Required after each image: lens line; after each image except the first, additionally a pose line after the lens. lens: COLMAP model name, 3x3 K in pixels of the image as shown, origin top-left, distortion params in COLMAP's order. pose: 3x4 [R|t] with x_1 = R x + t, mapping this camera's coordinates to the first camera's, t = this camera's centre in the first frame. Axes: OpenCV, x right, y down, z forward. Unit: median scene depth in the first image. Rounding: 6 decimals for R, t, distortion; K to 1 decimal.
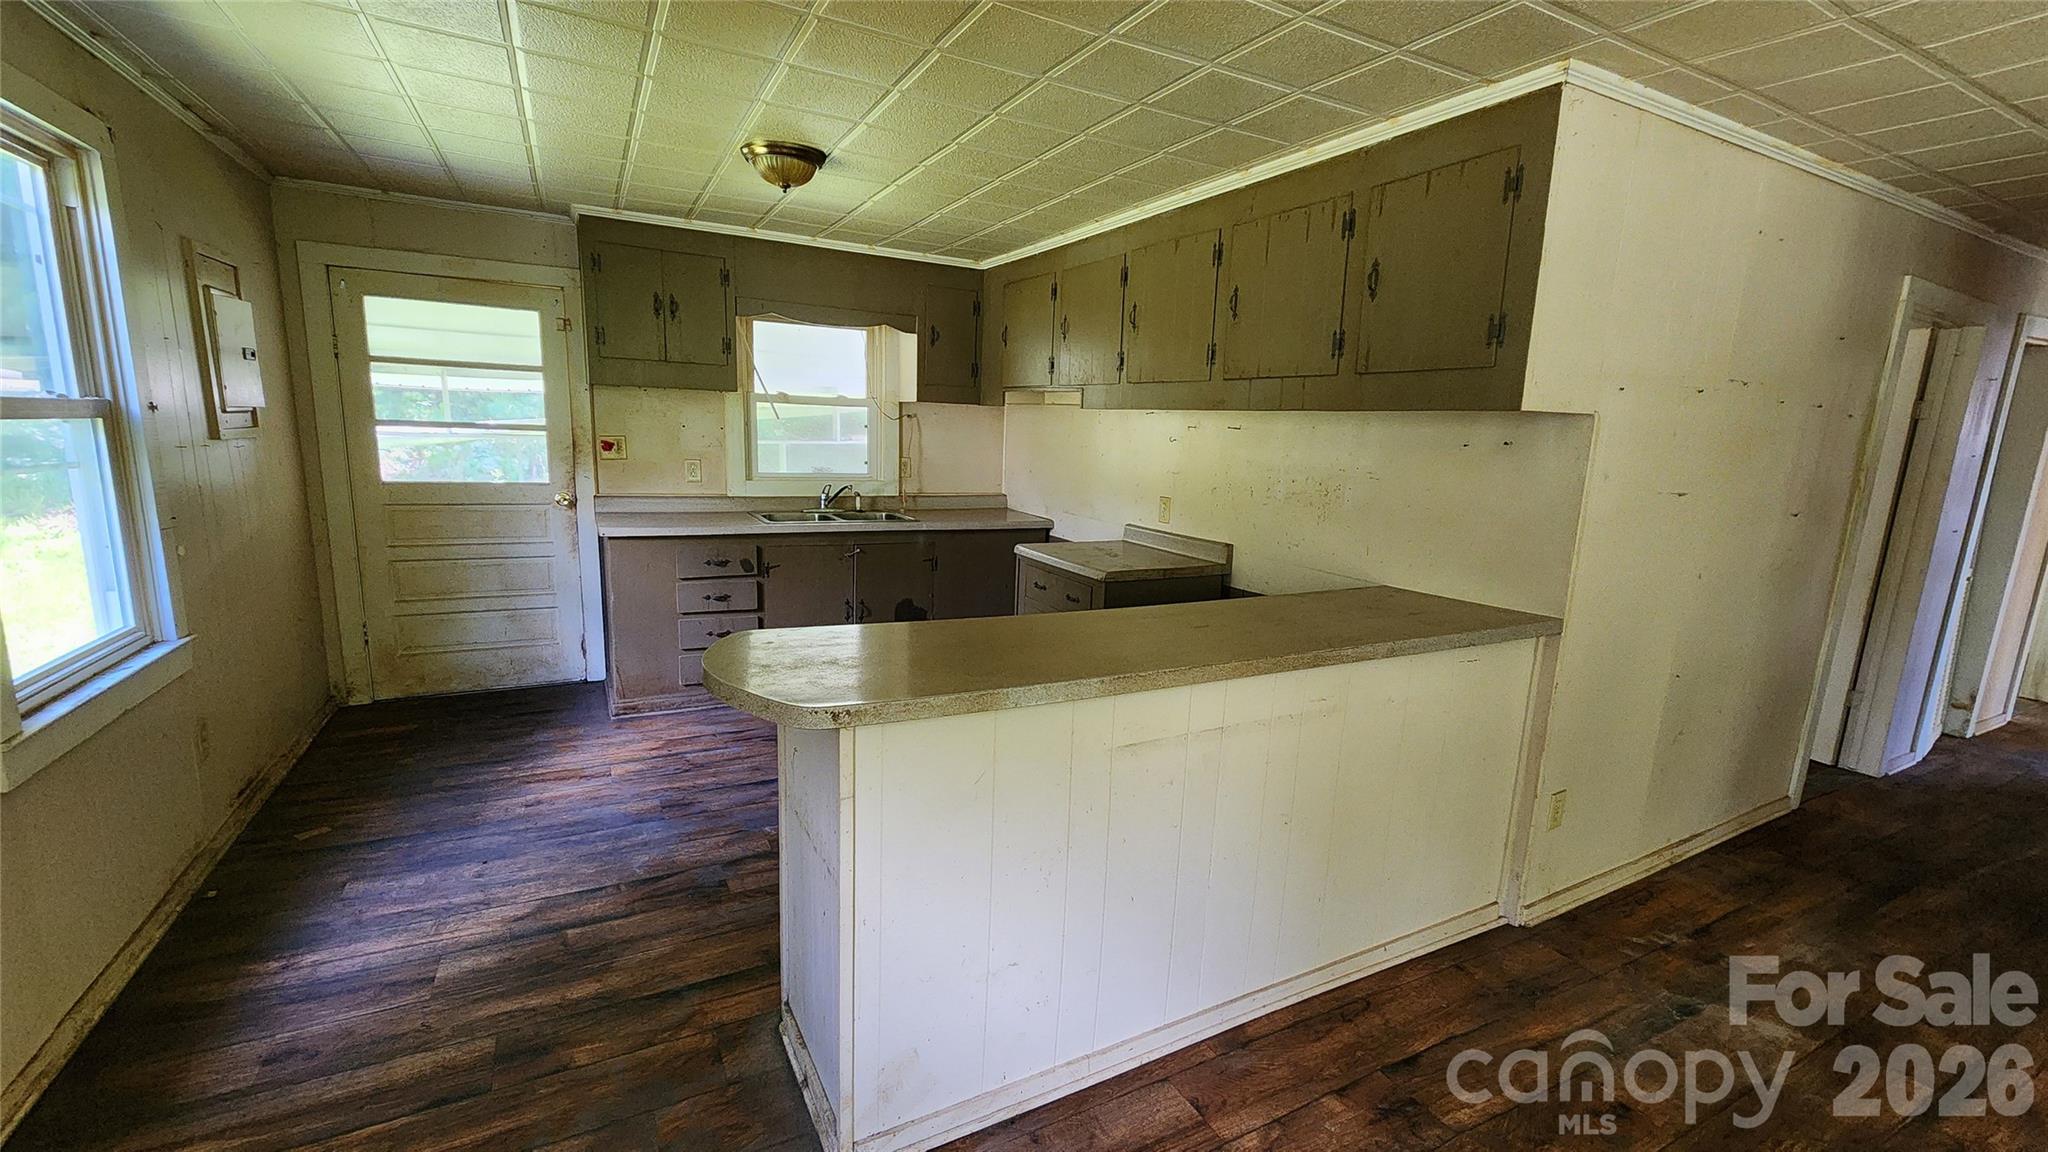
lens RADIAL K [[845.8, 0, 1035.7], [0, 845.8, 584.3], [0, 0, 1]] dist [0.001682, 0.000228]
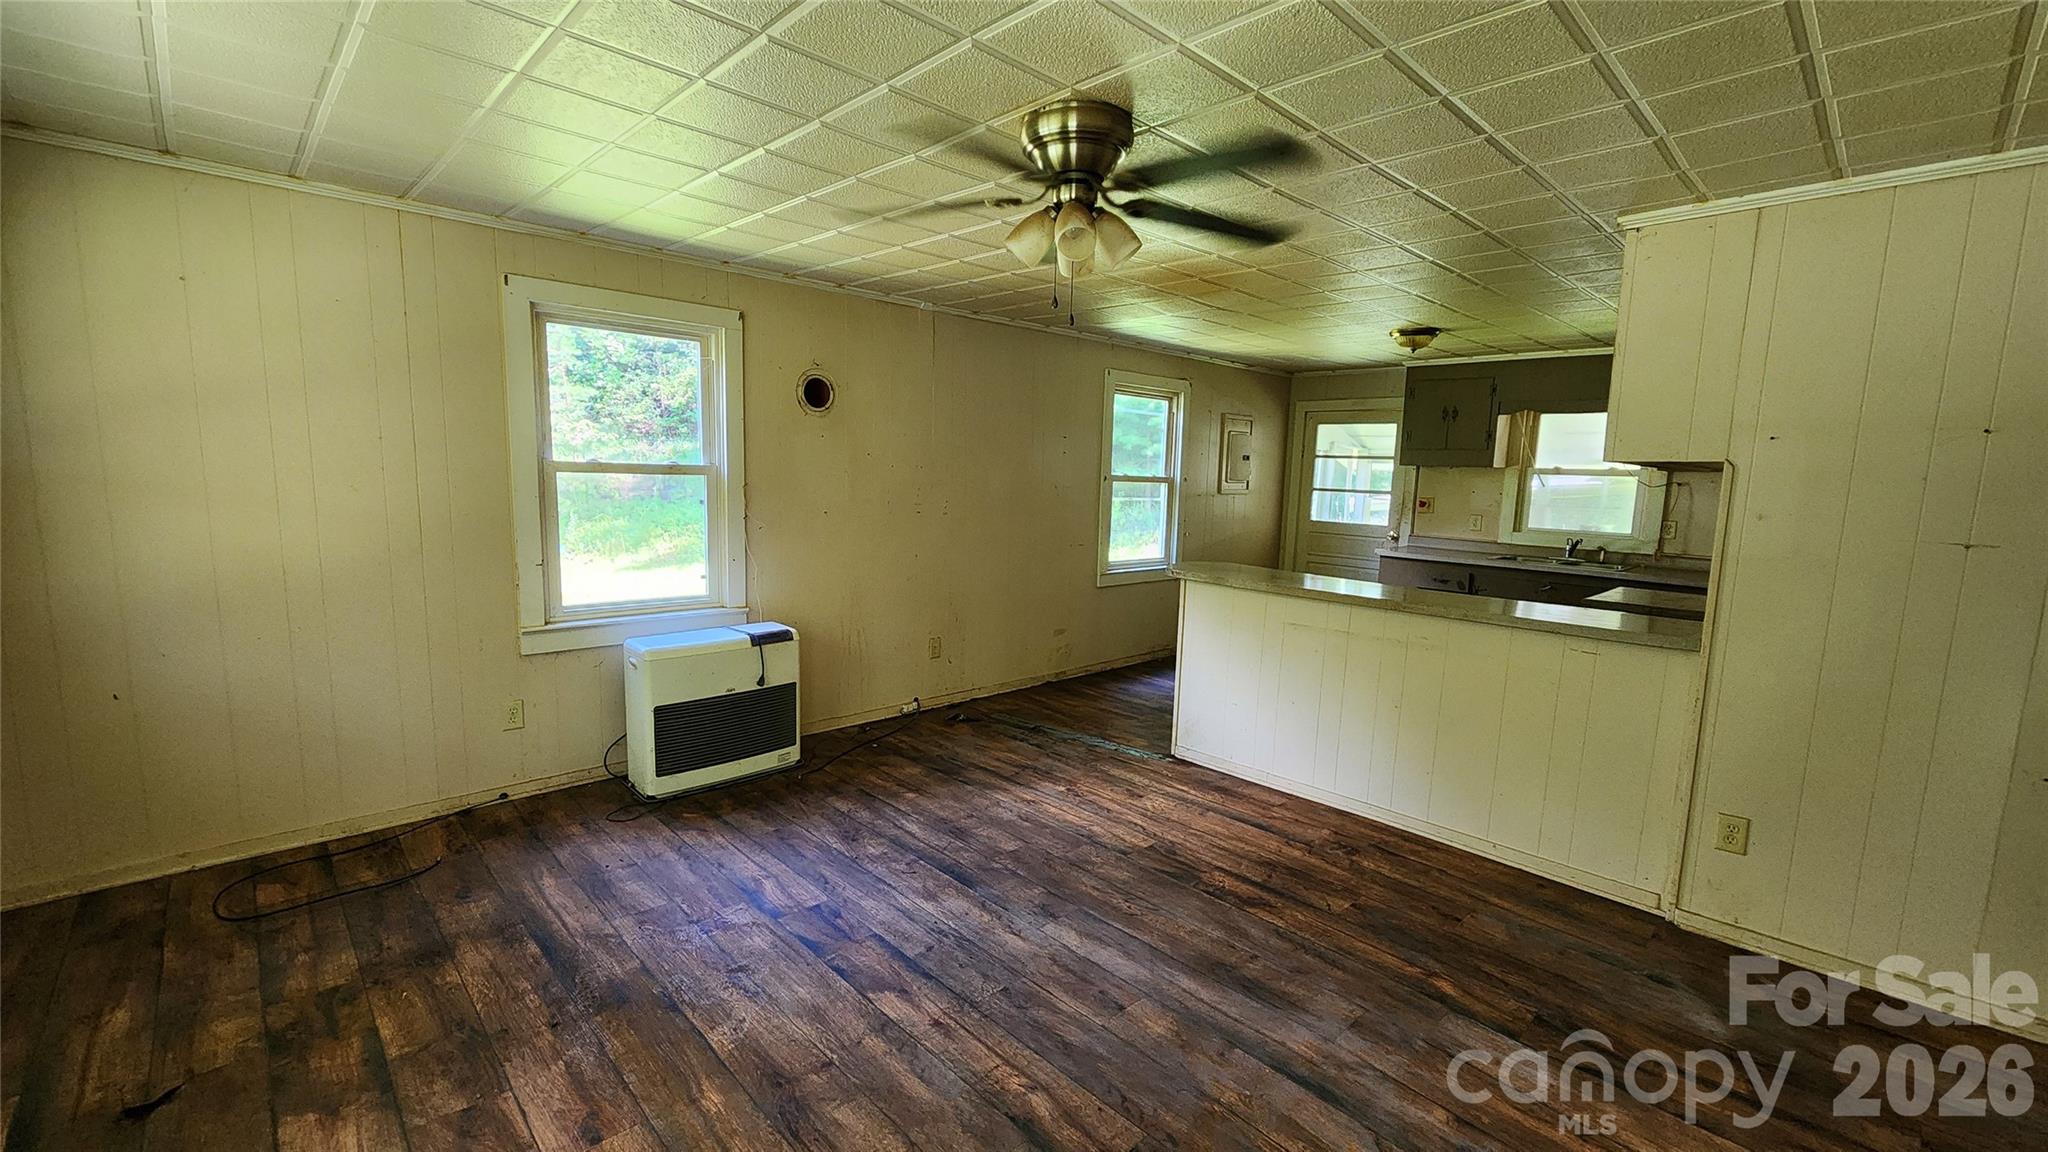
lens RADIAL K [[845.8, 0, 1021.1], [0, 845.8, 583.4], [0, 0, 1]] dist [0.001682, 0.000228]
pose [[0.263852, 0.100147, -0.959350, 0.825305], [-0.198017, 0.979035, 0.047740, 0.052659], [0.944019, 0.177372, 0.278151, -0.109098]]
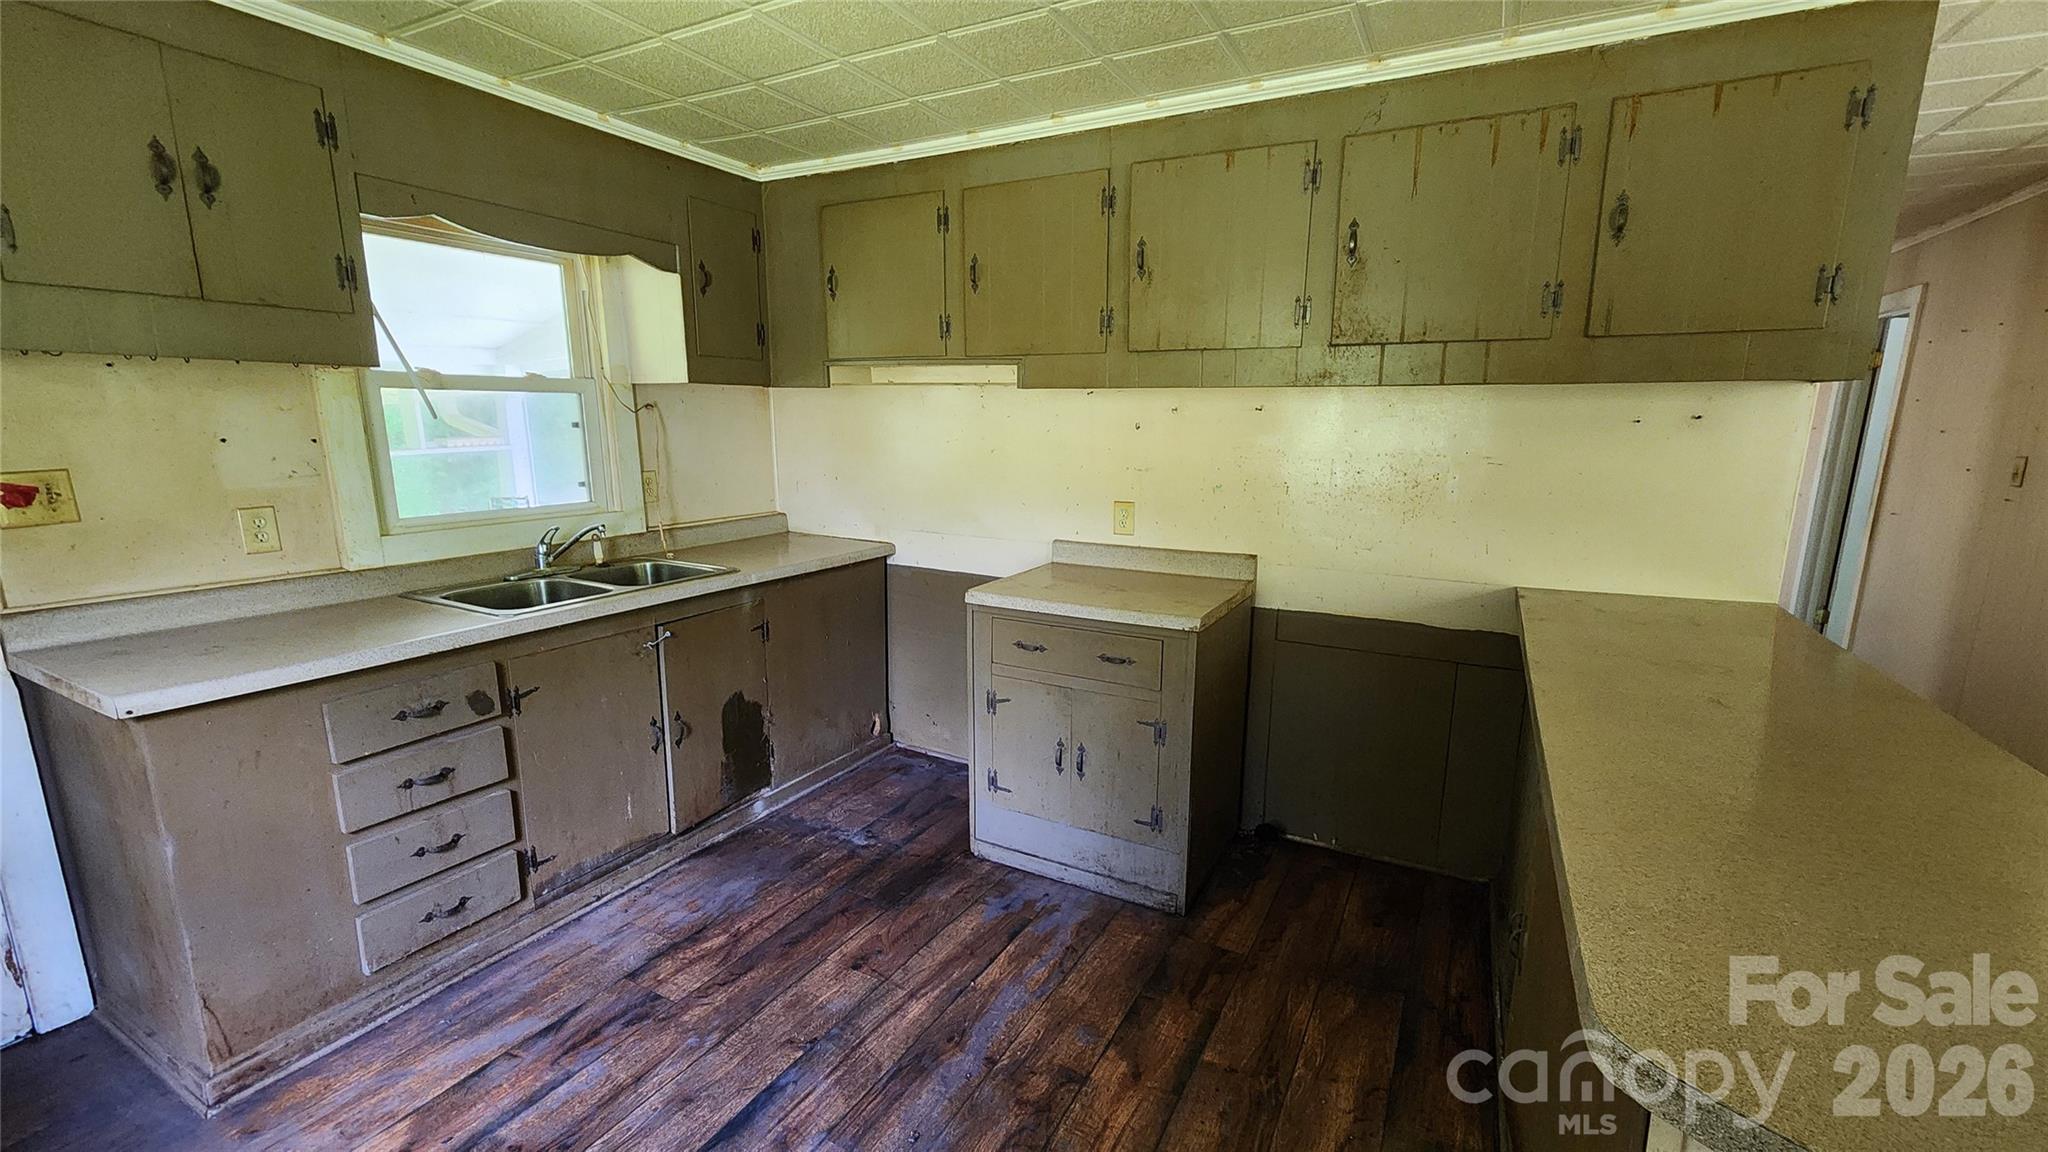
lens RADIAL K [[845.8, 0, 1026.4], [0, 845.8, 586.2], [0, 0, 1]] dist [0.001682, 0.000228]
pose [[0.834354, -0.141963, 0.532635, -0.321095], [0.128195, 0.989747, 0.062983, -0.081008], [-0.536115, 0.015731, 0.843998, 0.371198]]
